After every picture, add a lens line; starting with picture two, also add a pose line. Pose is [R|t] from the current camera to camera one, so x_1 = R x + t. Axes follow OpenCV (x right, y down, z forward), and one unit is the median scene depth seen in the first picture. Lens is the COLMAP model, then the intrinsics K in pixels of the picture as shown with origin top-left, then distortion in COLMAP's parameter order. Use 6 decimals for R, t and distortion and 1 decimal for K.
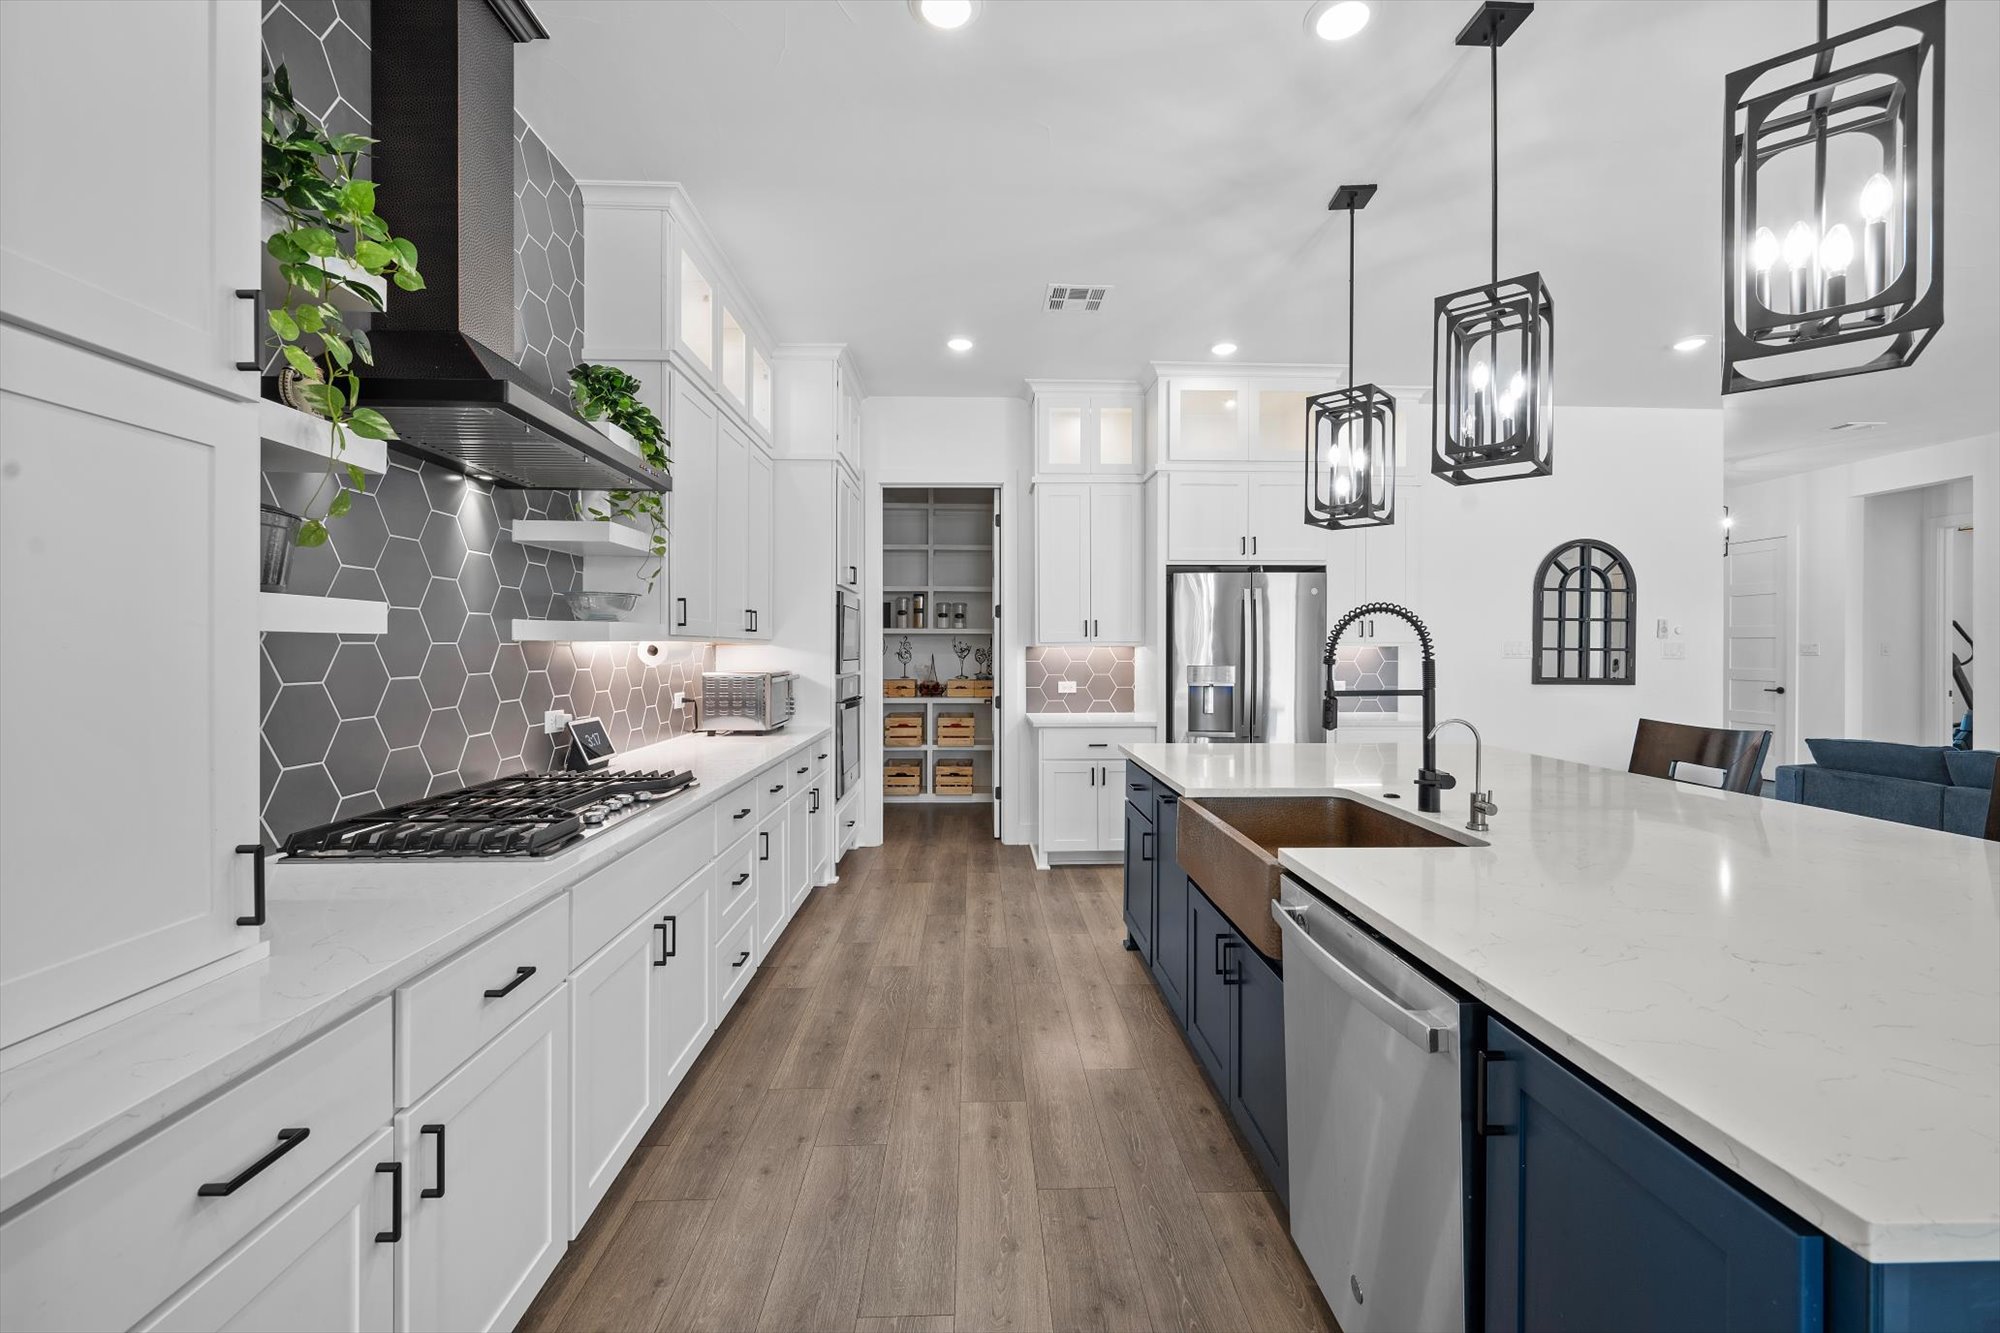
lens RADIAL K [[841.3, 0, 1028.3], [0, 841.3, 649.9], [0, 0, 1]] dist [0.013083, -0.000460]
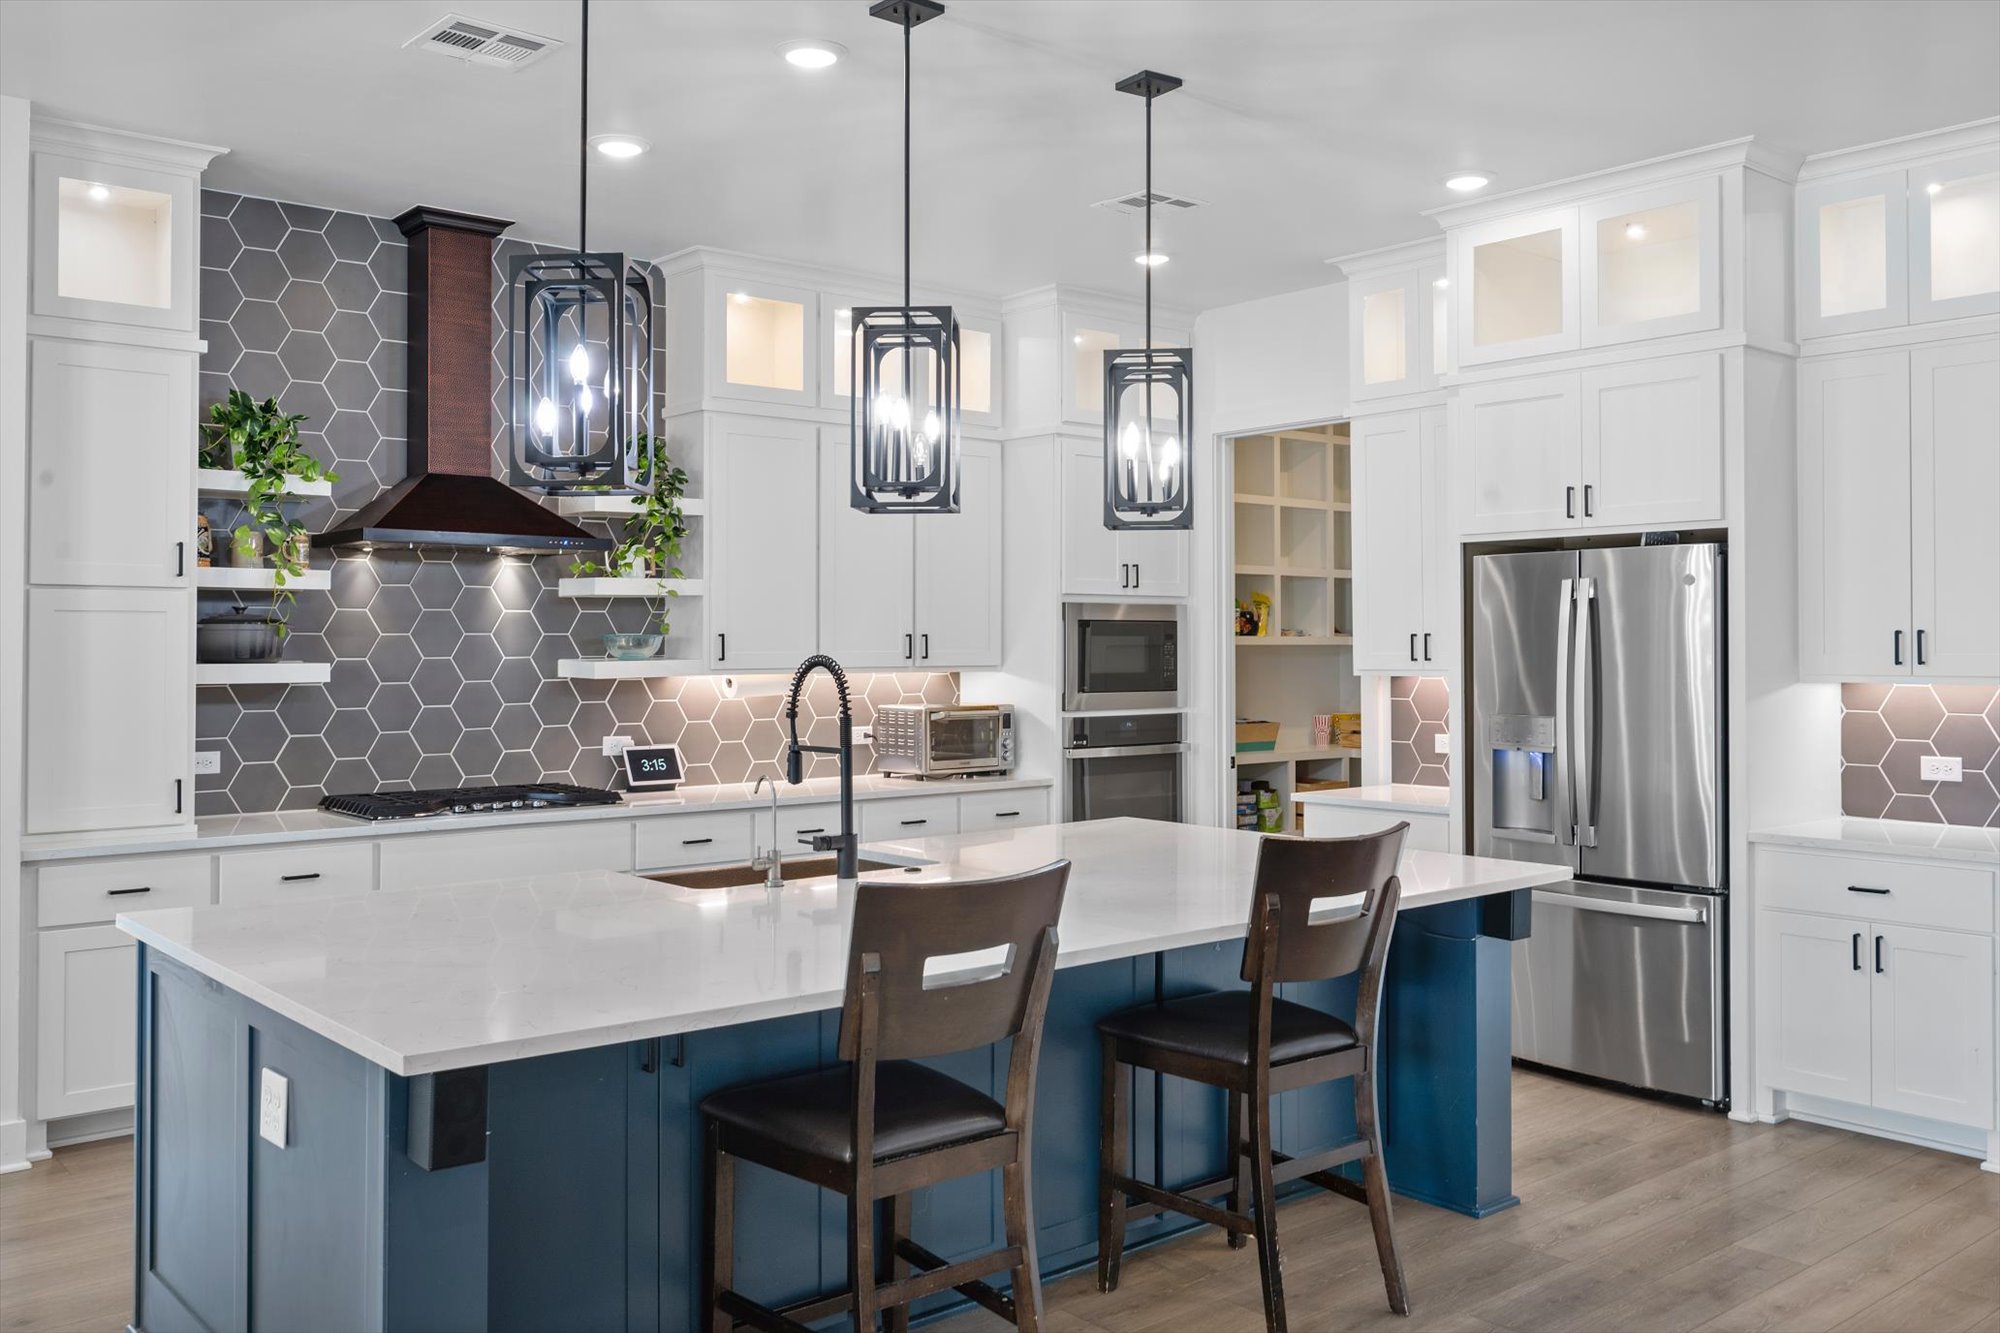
lens RADIAL K [[1703.3, 0, 1008.9], [0, 1703.3, 634.7], [0, 0, 1]] dist [0.007254, 0.009116]
pose [[0.596101, -0.007889, -0.802871, 1.012279], [0.002012, 0.999963, -0.008331, -0.029133], [0.802907, 0.003351, 0.596095, 0.027375]]
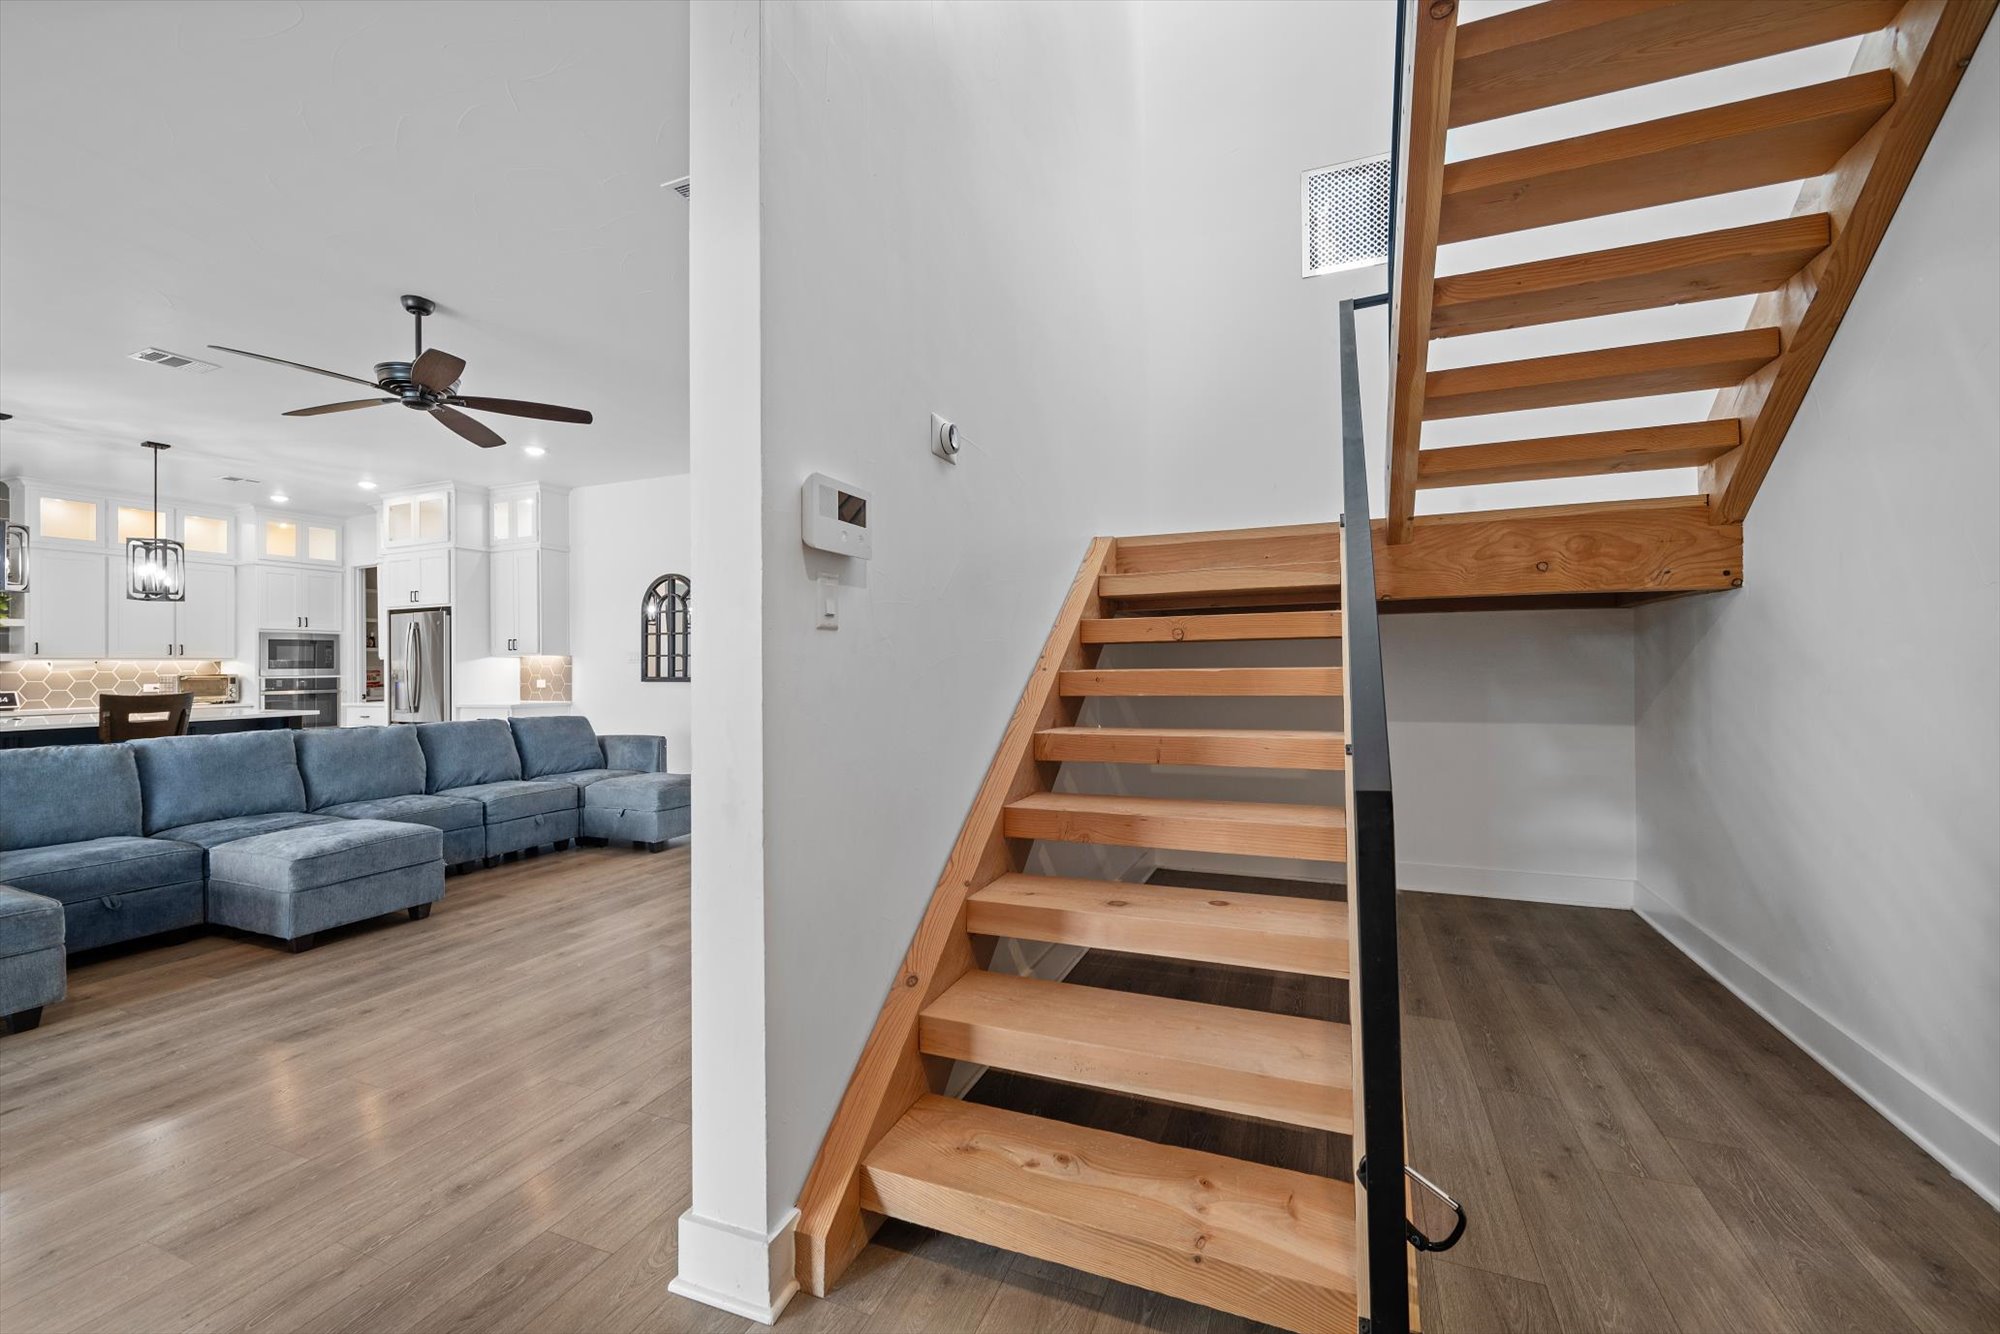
lens RADIAL K [[841.3, 0, 1007.8], [0, 841.3, 655.7], [0, 0, 1]] dist [0.013083, -0.000460]
pose [[0.883998, -0.017612, -0.467159, 2.201945], [0.012148, 0.999818, -0.014707, 0.032086], [0.467333, 0.007326, 0.884051, 0.090819]]
